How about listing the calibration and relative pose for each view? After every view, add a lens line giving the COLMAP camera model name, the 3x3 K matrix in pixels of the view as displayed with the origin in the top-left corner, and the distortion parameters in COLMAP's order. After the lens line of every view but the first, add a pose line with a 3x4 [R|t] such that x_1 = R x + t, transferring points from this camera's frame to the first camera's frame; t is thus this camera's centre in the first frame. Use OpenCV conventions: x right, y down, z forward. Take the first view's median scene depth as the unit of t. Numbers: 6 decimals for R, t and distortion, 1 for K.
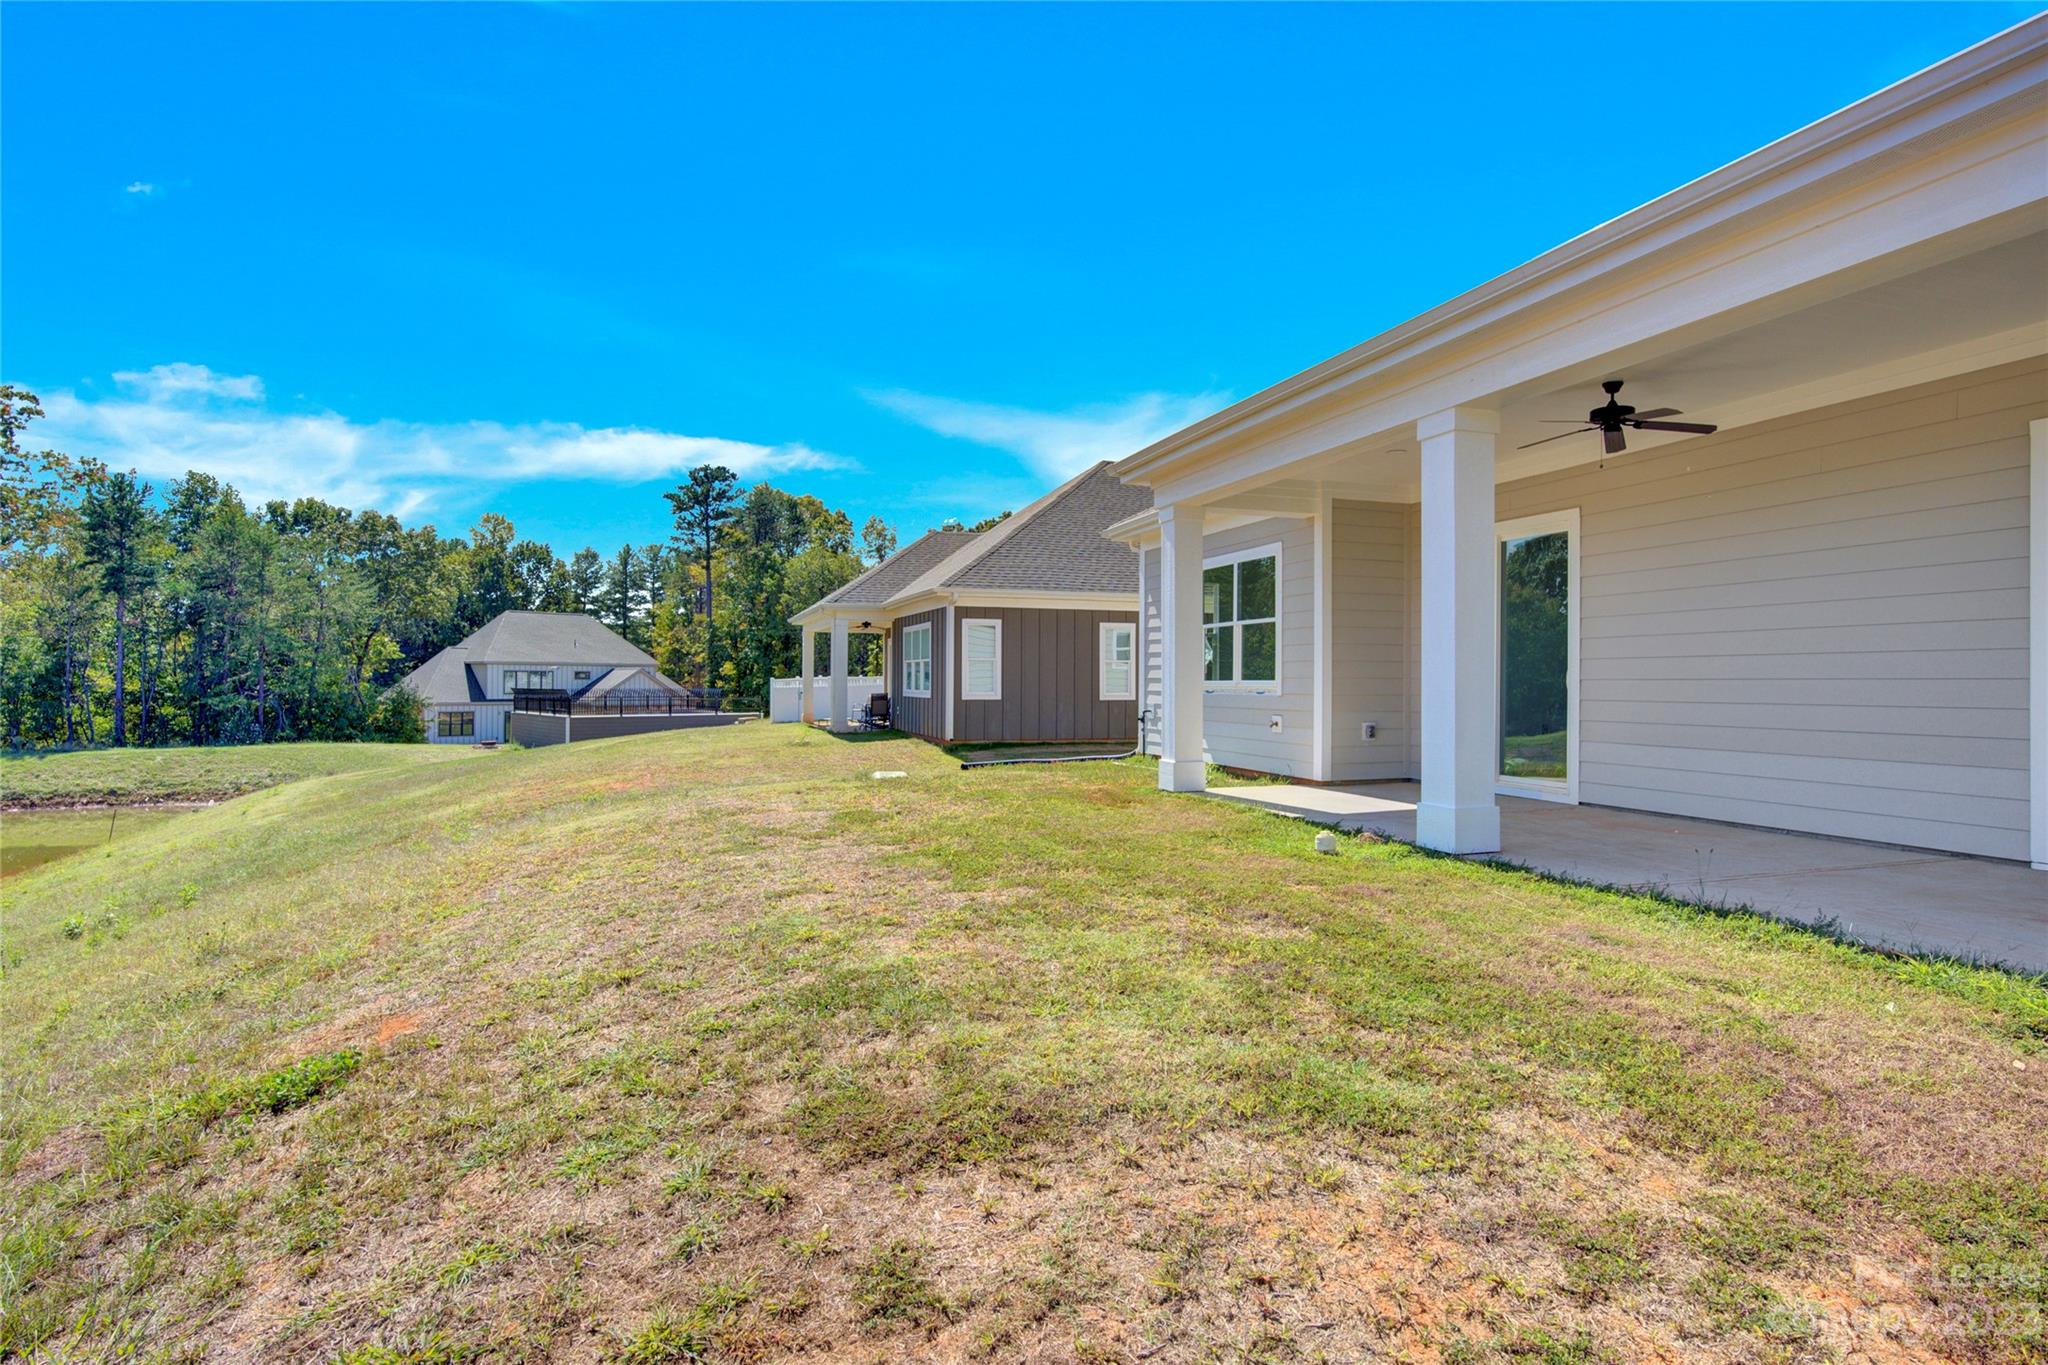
lens RADIAL K [[1056.8, 0, 1023.9], [0, 1056.8, 687.1], [0, 0, 1]] dist [-0.004575, -0.000774]
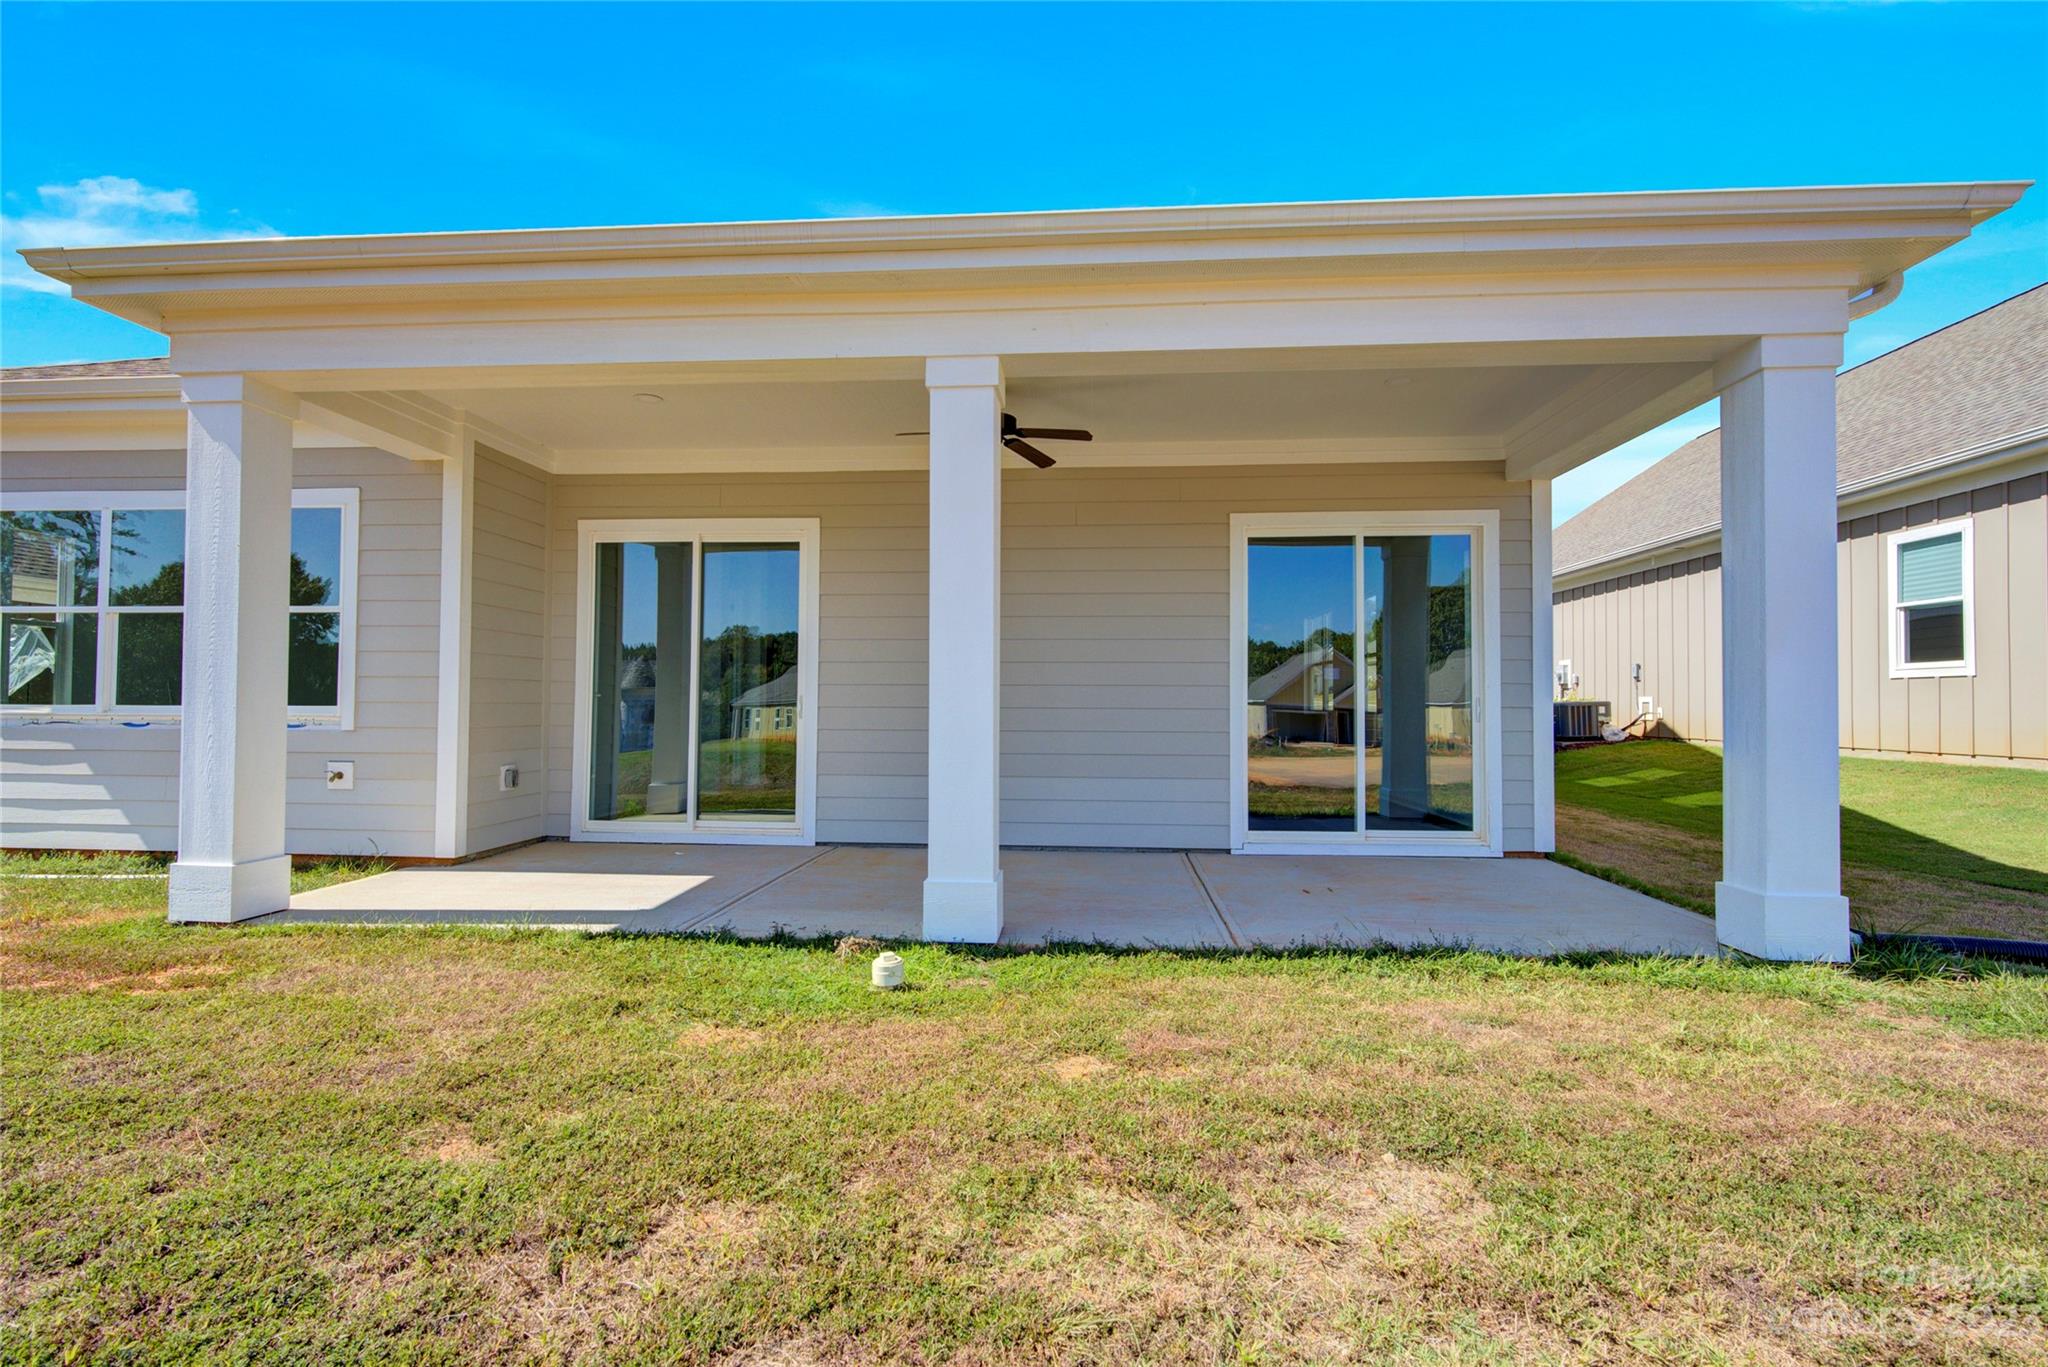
lens RADIAL K [[955.9, 0, 1022.0], [0, 955.9, 680.1], [0, 0, 1]] dist [-0.000195, -0.000192]
pose [[0.390232, 0.028048, 0.920289, -0.039781], [0.001437, 0.999516, -0.031072, -0.001072], [-0.920715, 0.013448, 0.390003, 0.127553]]
